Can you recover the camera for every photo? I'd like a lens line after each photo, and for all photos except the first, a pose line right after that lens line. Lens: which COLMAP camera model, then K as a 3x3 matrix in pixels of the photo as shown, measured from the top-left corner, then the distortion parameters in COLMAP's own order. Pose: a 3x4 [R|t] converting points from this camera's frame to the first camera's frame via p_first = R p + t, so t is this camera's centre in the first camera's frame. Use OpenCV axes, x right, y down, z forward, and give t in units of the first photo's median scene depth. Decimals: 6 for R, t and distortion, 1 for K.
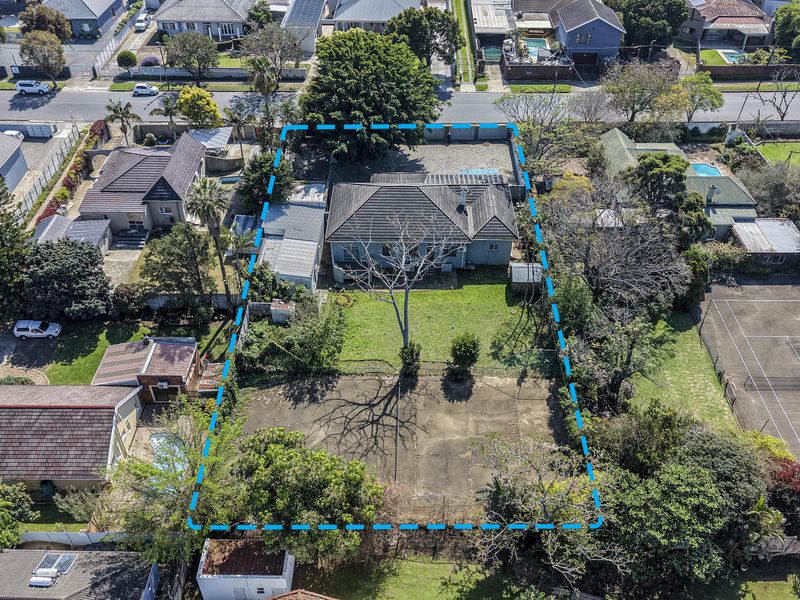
lens RADIAL K [[715.2, 0, 400.0], [0, 715.2, 300.0], [0, 0, 1]] dist [0.023310, -0.013181]
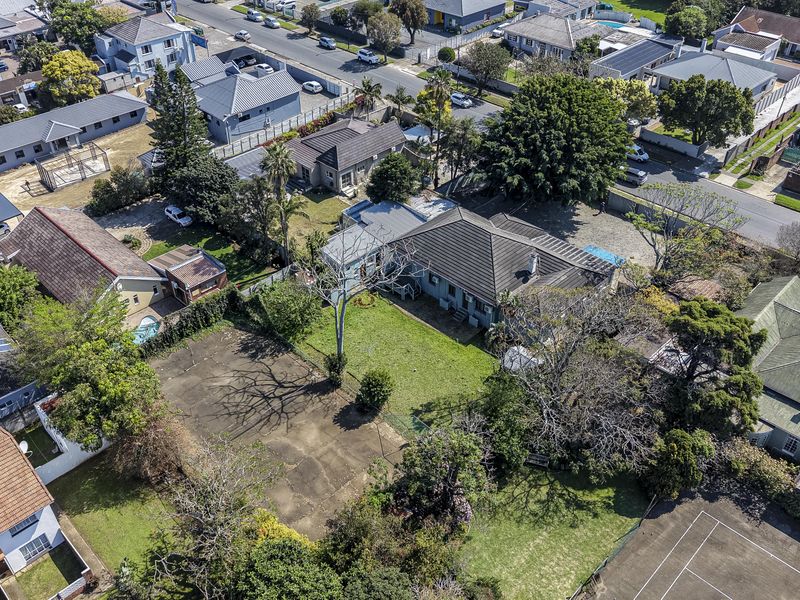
lens RADIAL K [[715.2, 0, 400.0], [0, 715.2, 300.0], [0, 0, 1]] dist [0.023310, -0.013181]
pose [[0.715220, 0.428358, -0.552240, 0.508114], [-0.445101, 0.888370, 0.112623, -0.134639], [0.538836, 0.165252, 0.826043, 0.160762]]
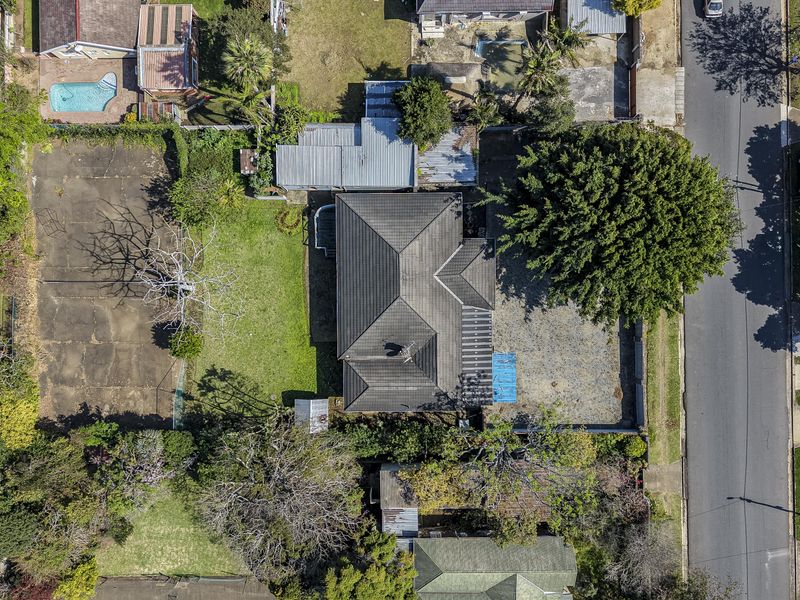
lens RADIAL K [[715.2, 0, 400.0], [0, 715.2, 300.0], [0, 0, 1]] dist [0.023310, -0.013181]
pose [[0.019750, 0.999799, -0.003498, 0.031977], [-0.636751, 0.015275, 0.770918, -0.799916], [0.770817, -0.012999, 0.636925, 0.482029]]
